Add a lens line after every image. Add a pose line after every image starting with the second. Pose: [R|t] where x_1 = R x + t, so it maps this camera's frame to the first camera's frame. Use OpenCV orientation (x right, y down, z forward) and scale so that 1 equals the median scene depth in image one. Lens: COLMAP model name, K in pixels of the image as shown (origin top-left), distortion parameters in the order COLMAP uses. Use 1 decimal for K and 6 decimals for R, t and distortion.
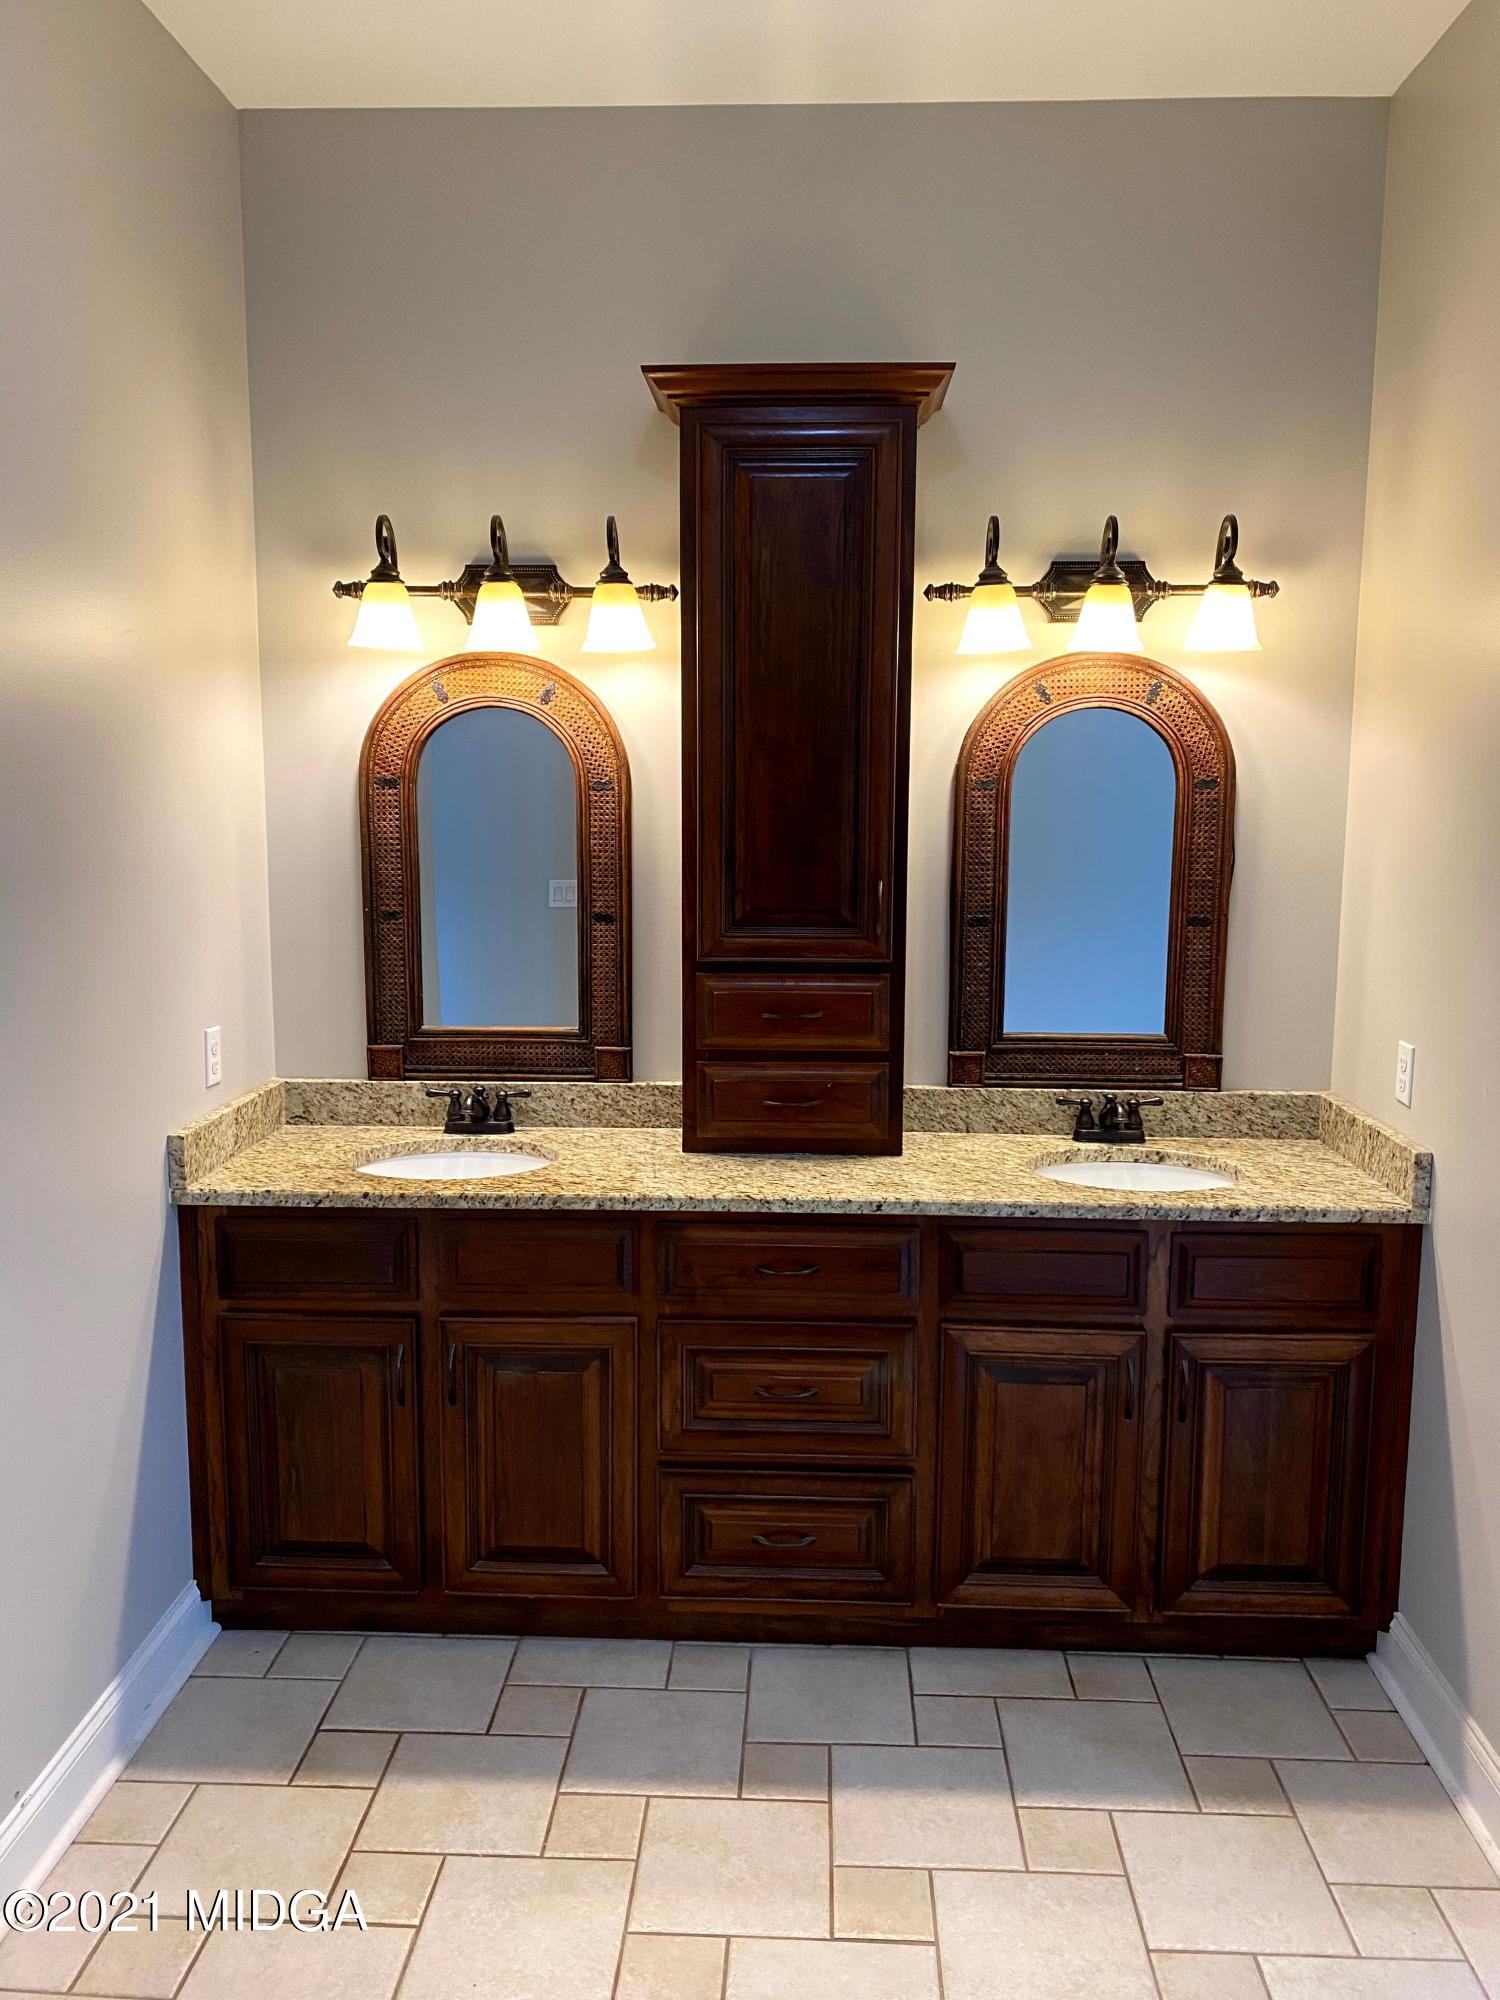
lens RADIAL K [[1530.9, 0, 750.0], [0, 1530.9, 1000.0], [0, 0, 1]] dist [0.114624, -0.187275]
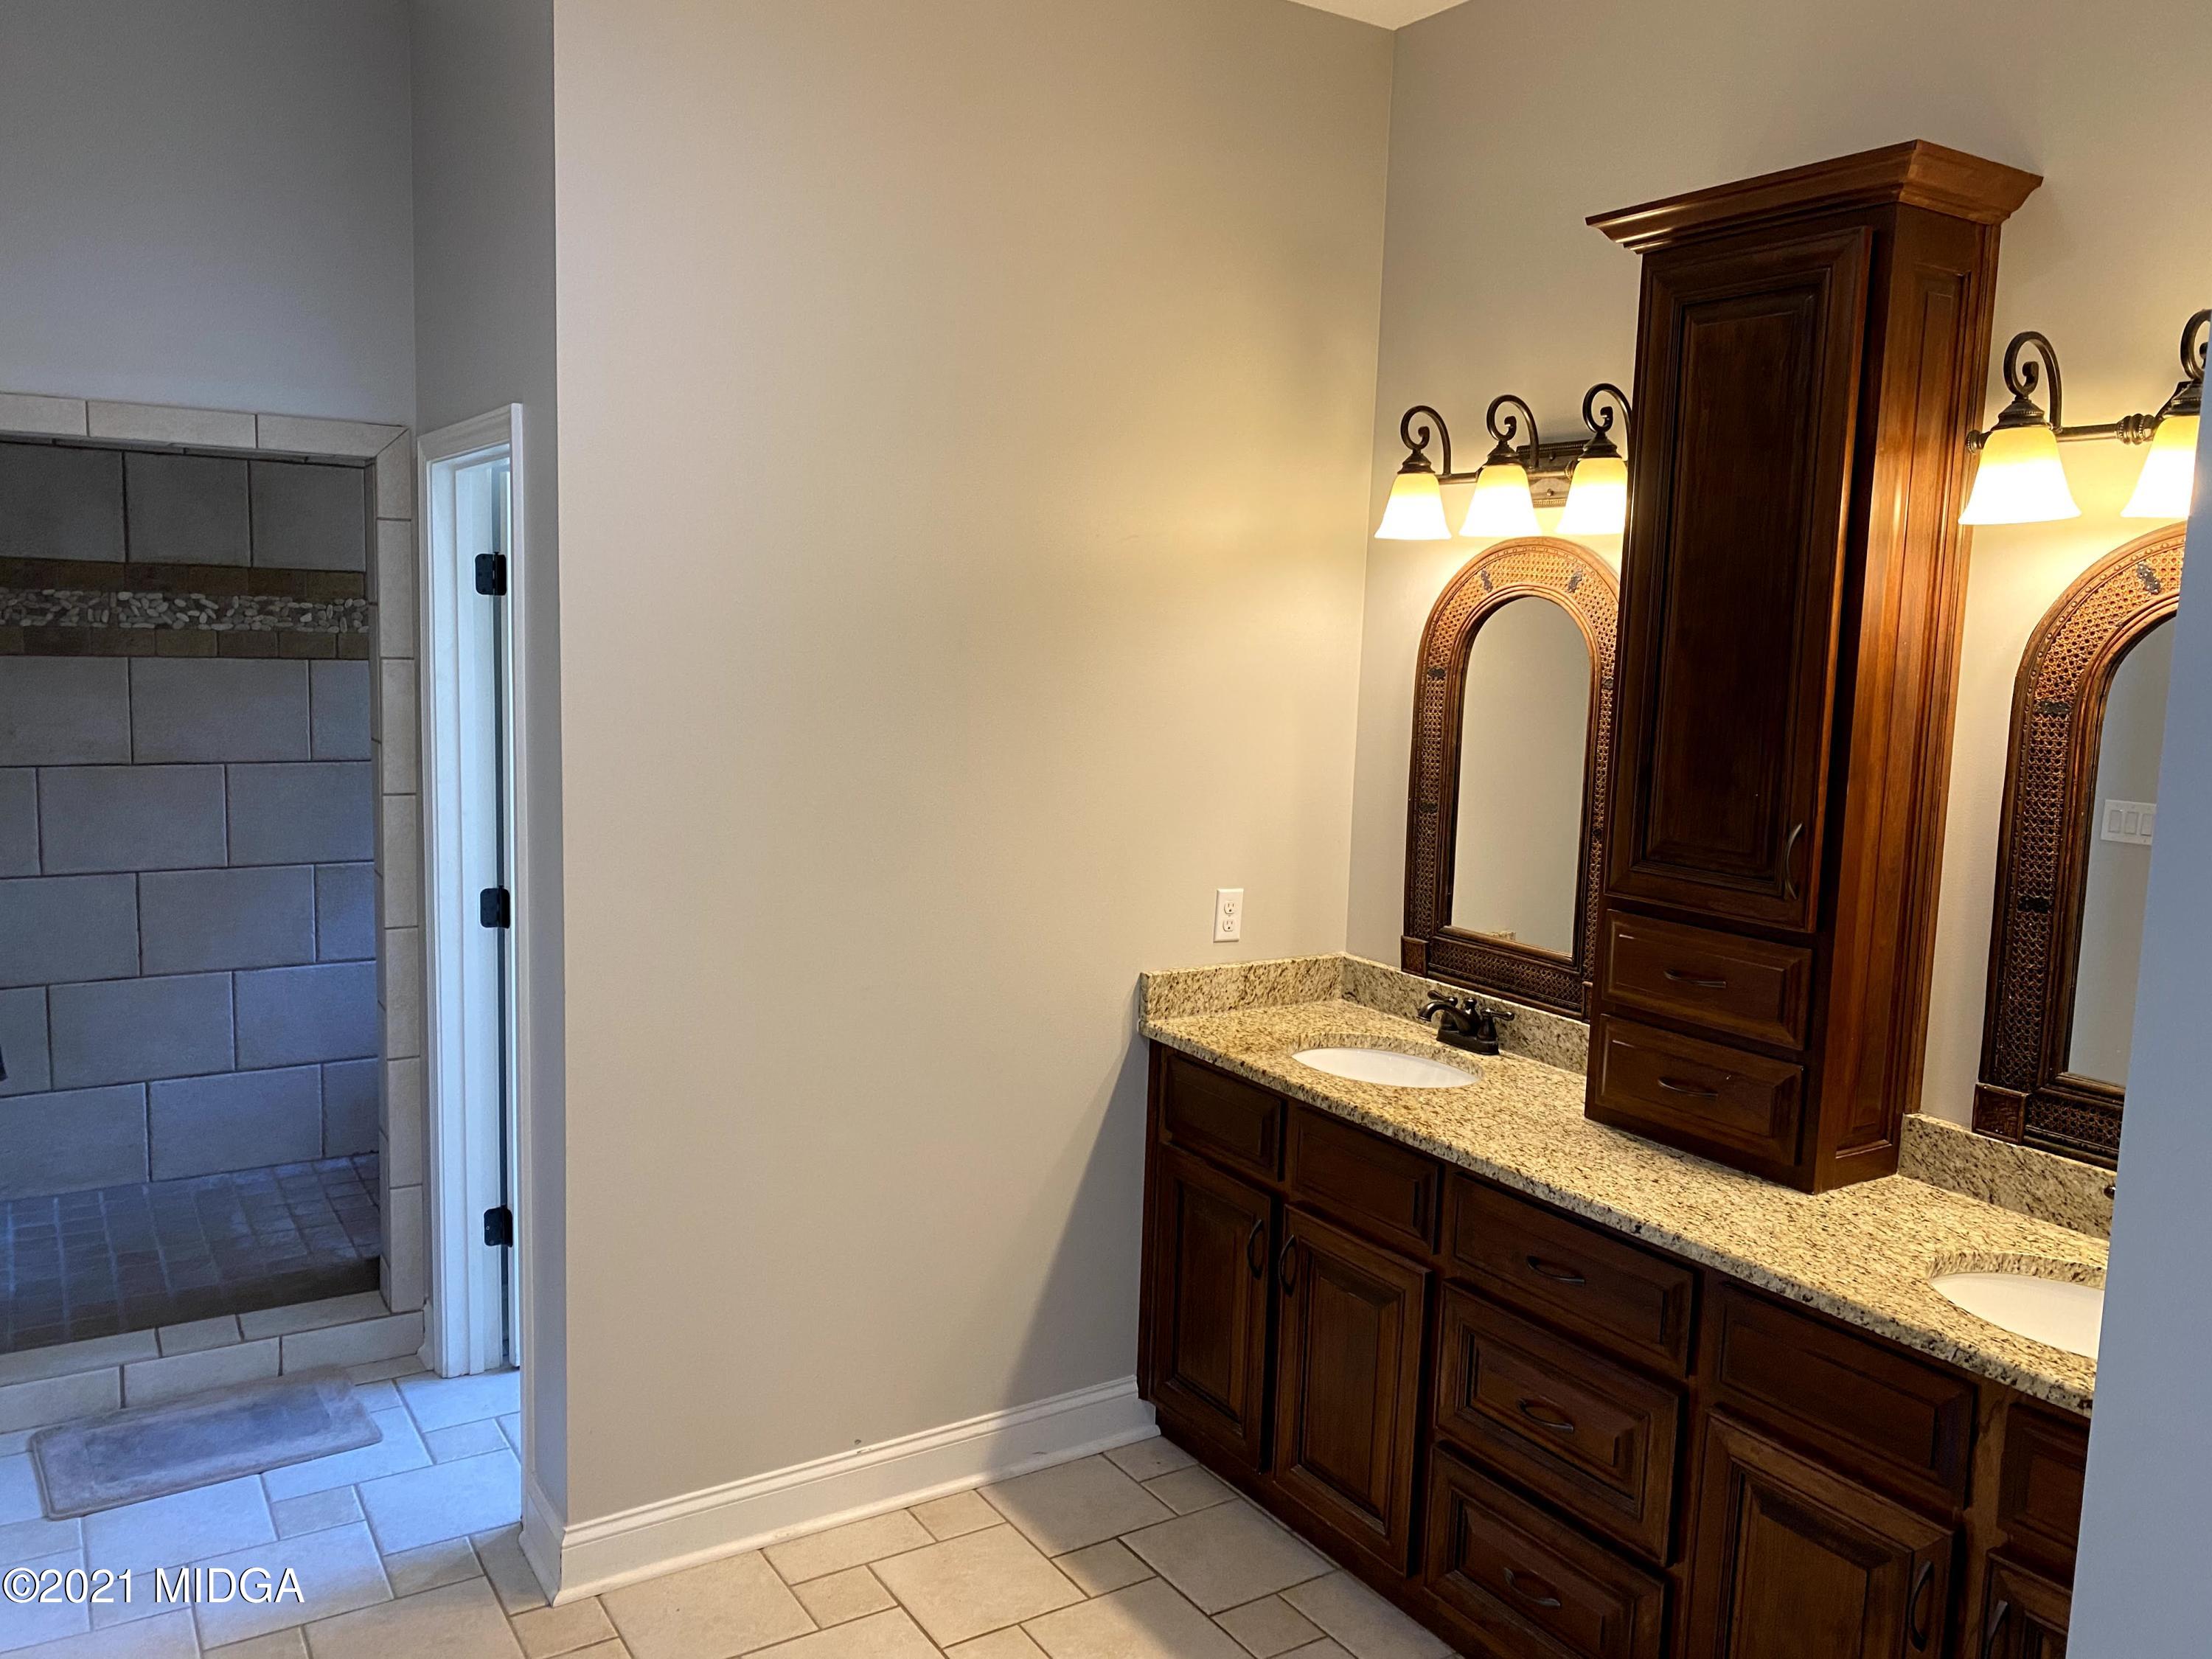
lens RADIAL K [[1693.1, 0, 1106.0], [0, 1693.1, 829.5], [0, 0, 1]] dist [0.114624, -0.187275]
pose [[0.574856, 0.115892, -0.810006, 0.544938], [-0.144238, 0.988770, 0.039104, -0.055652], [0.805441, 0.094354, 0.585117, 0.212910]]
